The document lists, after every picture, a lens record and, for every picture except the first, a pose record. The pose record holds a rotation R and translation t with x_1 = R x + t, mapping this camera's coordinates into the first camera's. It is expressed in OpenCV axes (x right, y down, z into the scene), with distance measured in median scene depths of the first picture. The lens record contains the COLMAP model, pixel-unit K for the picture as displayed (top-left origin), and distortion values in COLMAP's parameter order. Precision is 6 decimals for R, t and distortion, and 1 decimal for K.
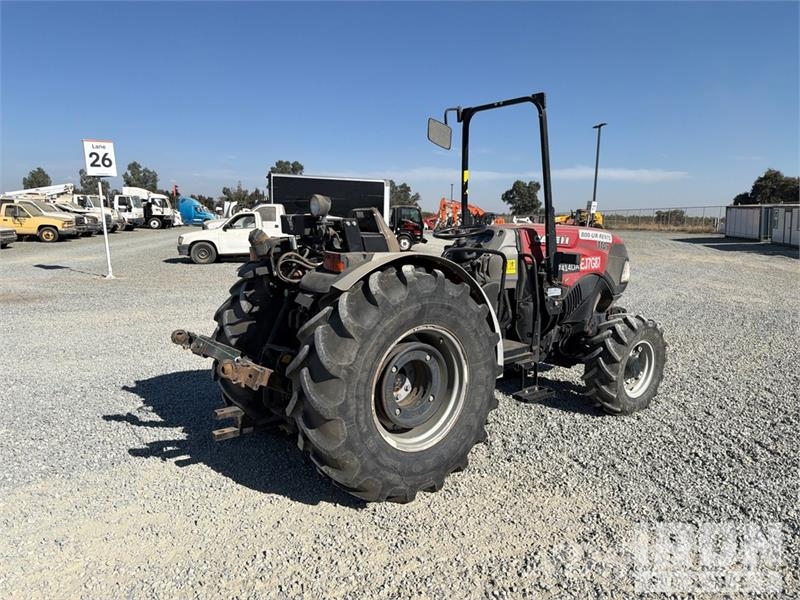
lens RADIAL K [[562.9, 0, 397.7], [0, 562.9, 303.6], [0, 0, 1]] dist [0.052319, -0.073056]
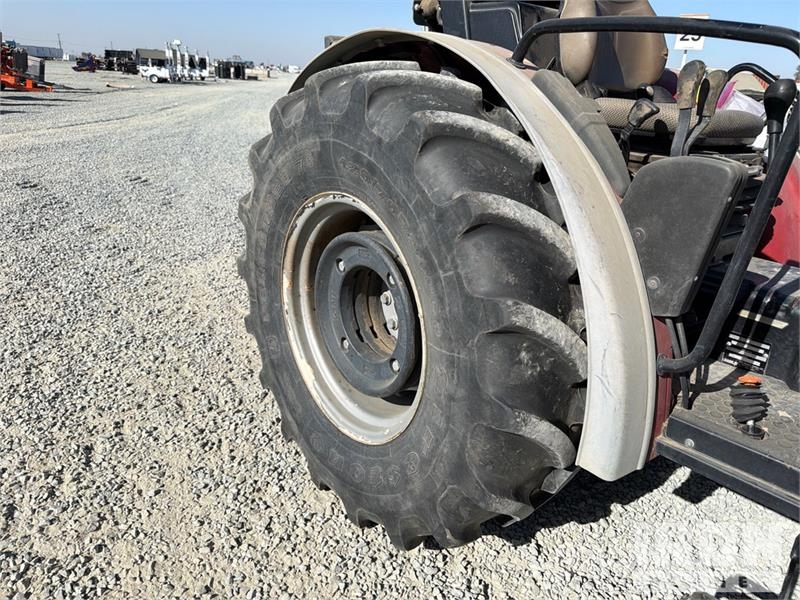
lens RADIAL K [[562.9, 0, 389.6], [0, 562.9, 317.8], [0, 0, 1]] dist [0.052319, -0.073056]
pose [[0.005186, 0.366329, -0.930471, 0.054932], [-0.193928, 0.913187, 0.358444, -0.004563], [0.981002, 0.178585, 0.075777, 0.106848]]
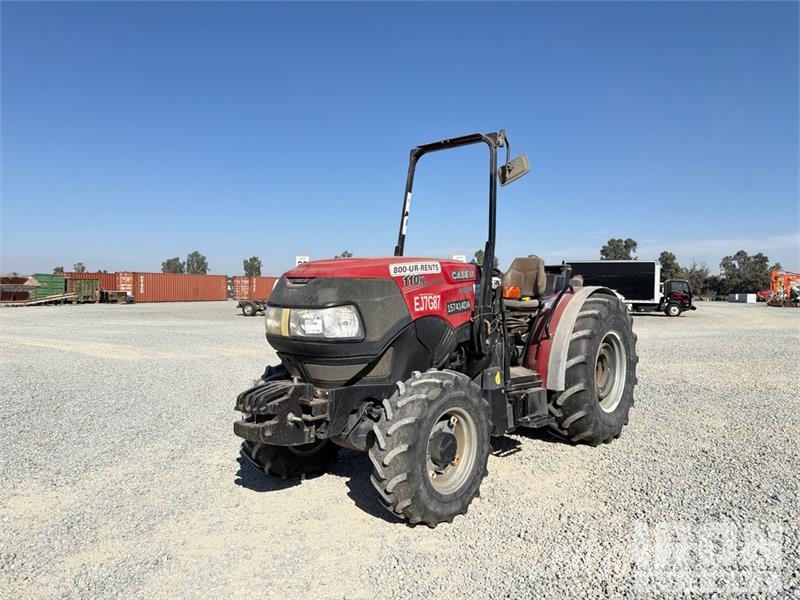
lens RADIAL K [[562.9, 0, 400.4], [0, 562.9, 294.2], [0, 0, 1]] dist [0.052319, -0.073056]
pose [[0.842909, -0.016421, -0.537806, 0.175031], [-0.066450, 0.988705, -0.134336, 0.063389], [0.533937, 0.148970, 0.832297, -0.347469]]
